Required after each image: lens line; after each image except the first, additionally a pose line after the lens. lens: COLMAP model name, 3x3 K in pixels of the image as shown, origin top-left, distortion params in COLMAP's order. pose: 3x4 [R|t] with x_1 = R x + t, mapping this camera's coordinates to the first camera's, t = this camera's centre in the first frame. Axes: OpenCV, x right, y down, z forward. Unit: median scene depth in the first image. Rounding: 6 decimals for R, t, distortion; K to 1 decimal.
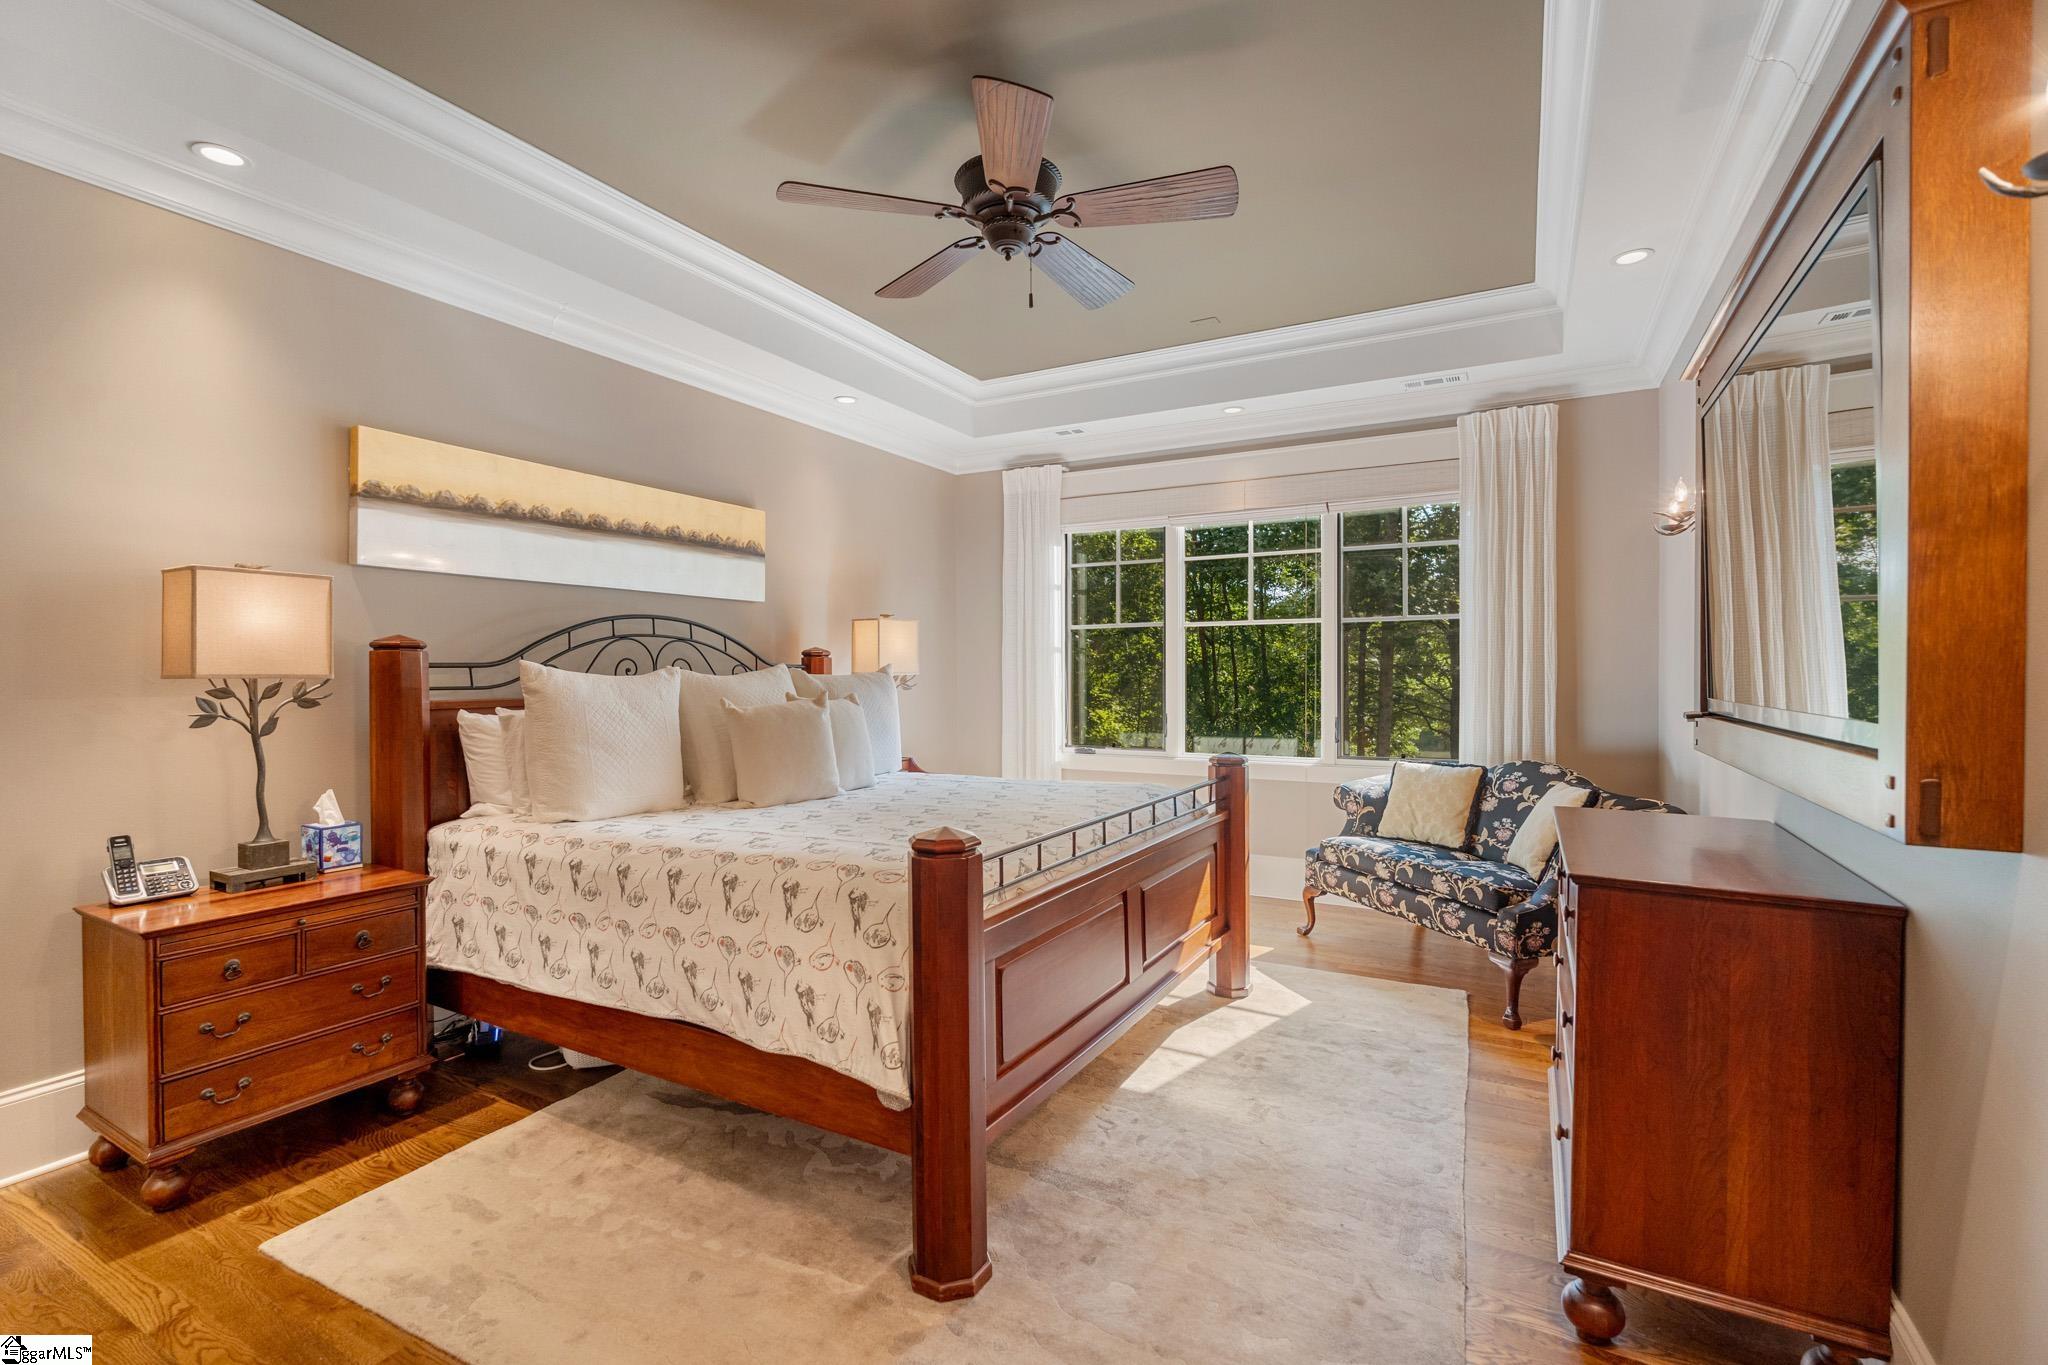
lens RADIAL K [[915.6, 0, 1034.6], [0, 915.6, 682.2], [0, 0, 1]] dist [-0.003102, 0.000040]
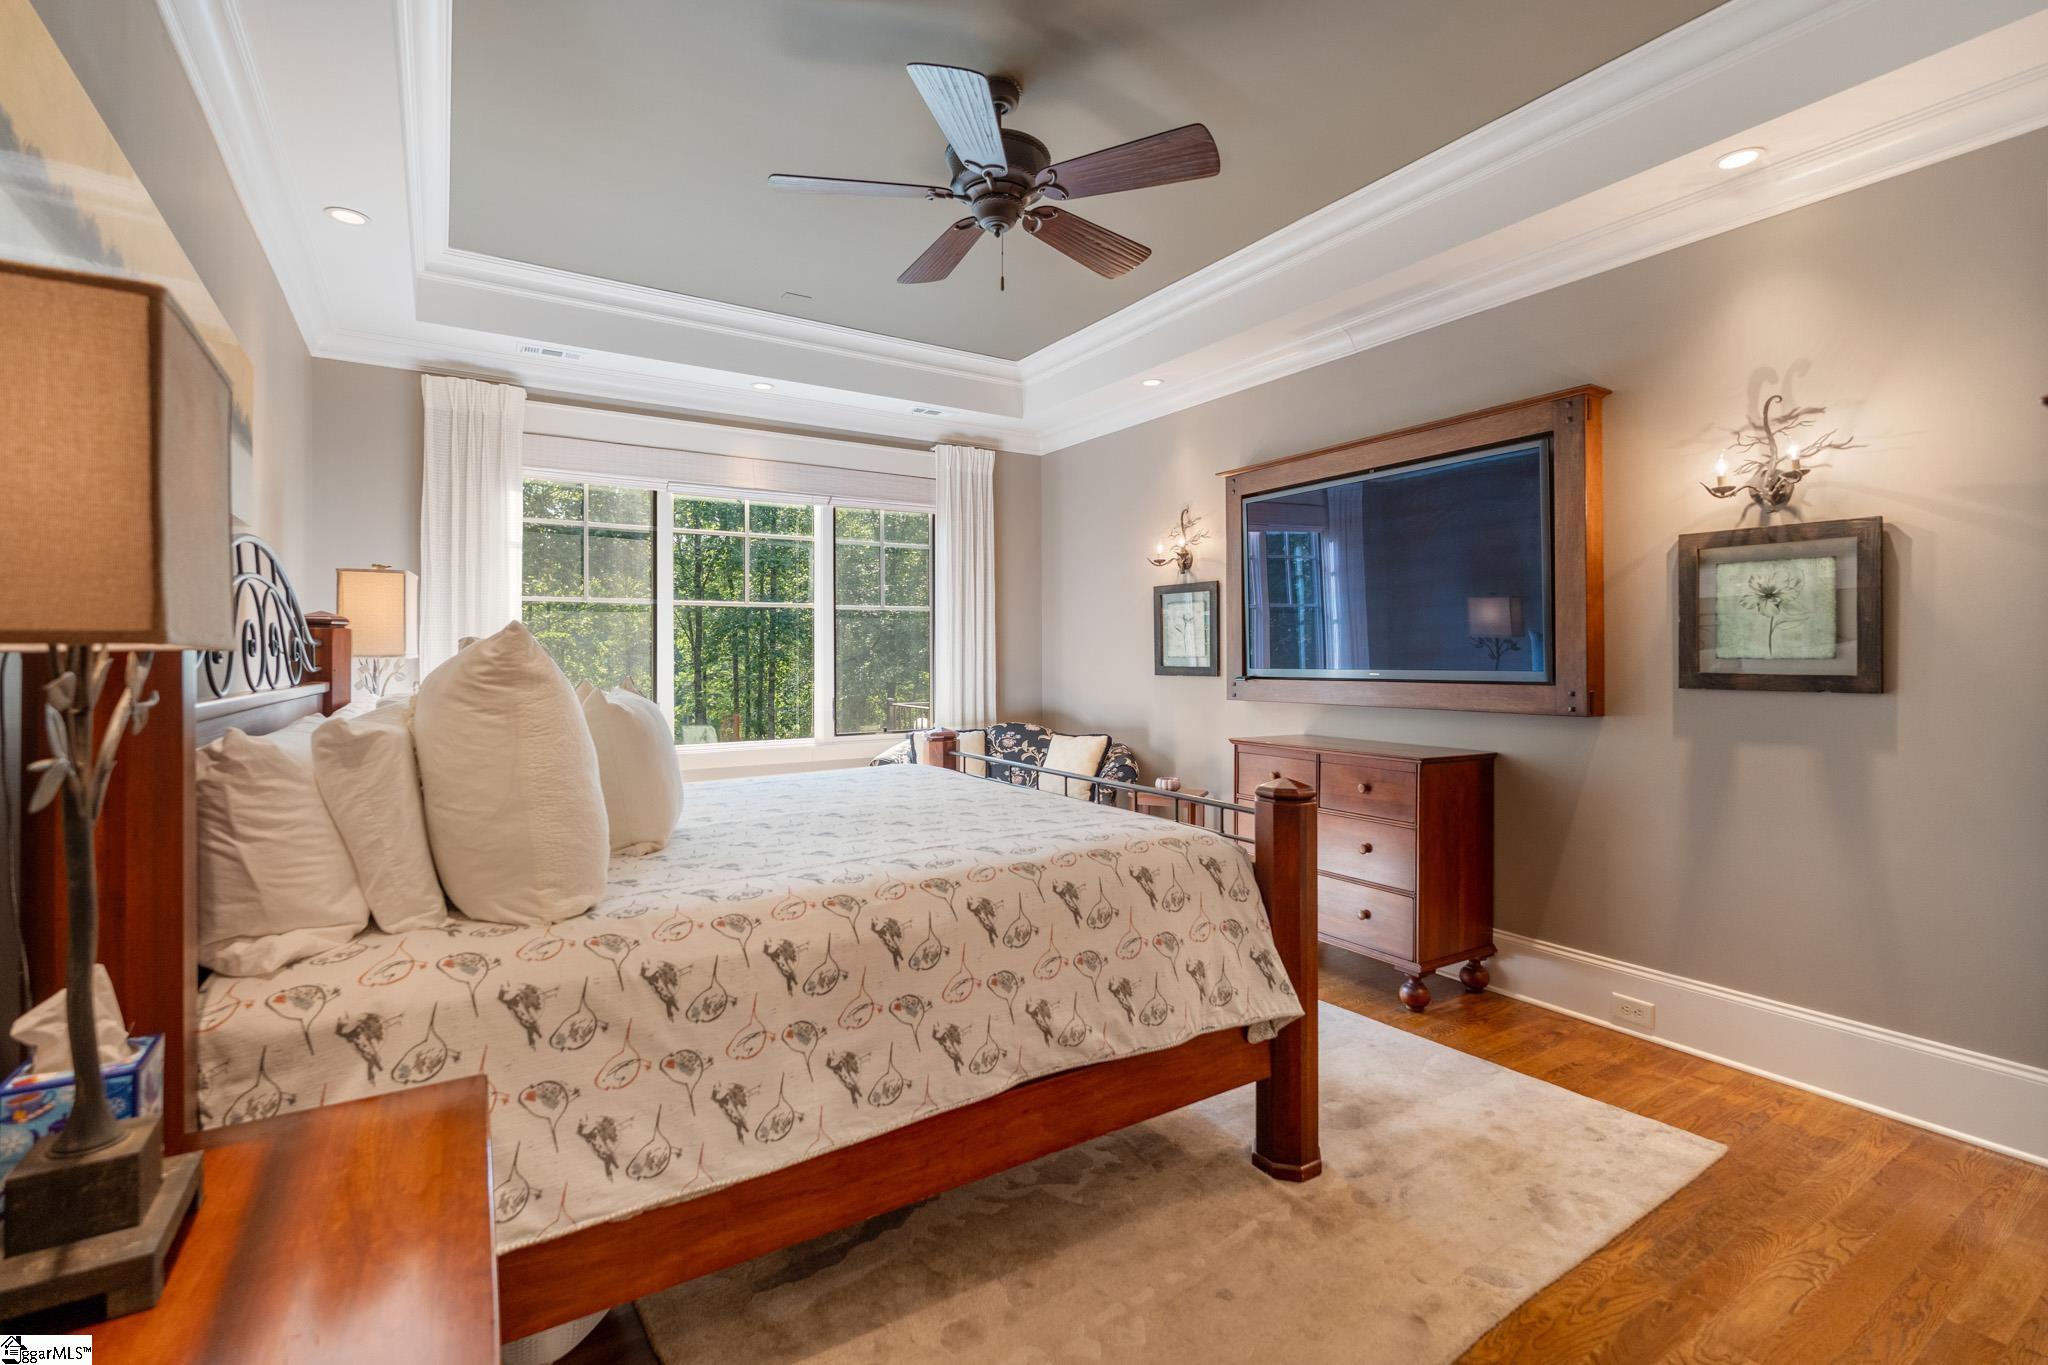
lens RADIAL K [[915.6, 0, 1055.1], [0, 915.6, 653.7], [0, 0, 1]] dist [-0.003102, 0.000040]
pose [[0.476632, 0.003113, 0.879097, -0.926344], [0.015669, 0.999805, -0.012036, 0.005990], [-0.878963, 0.019512, 0.476490, 0.507894]]
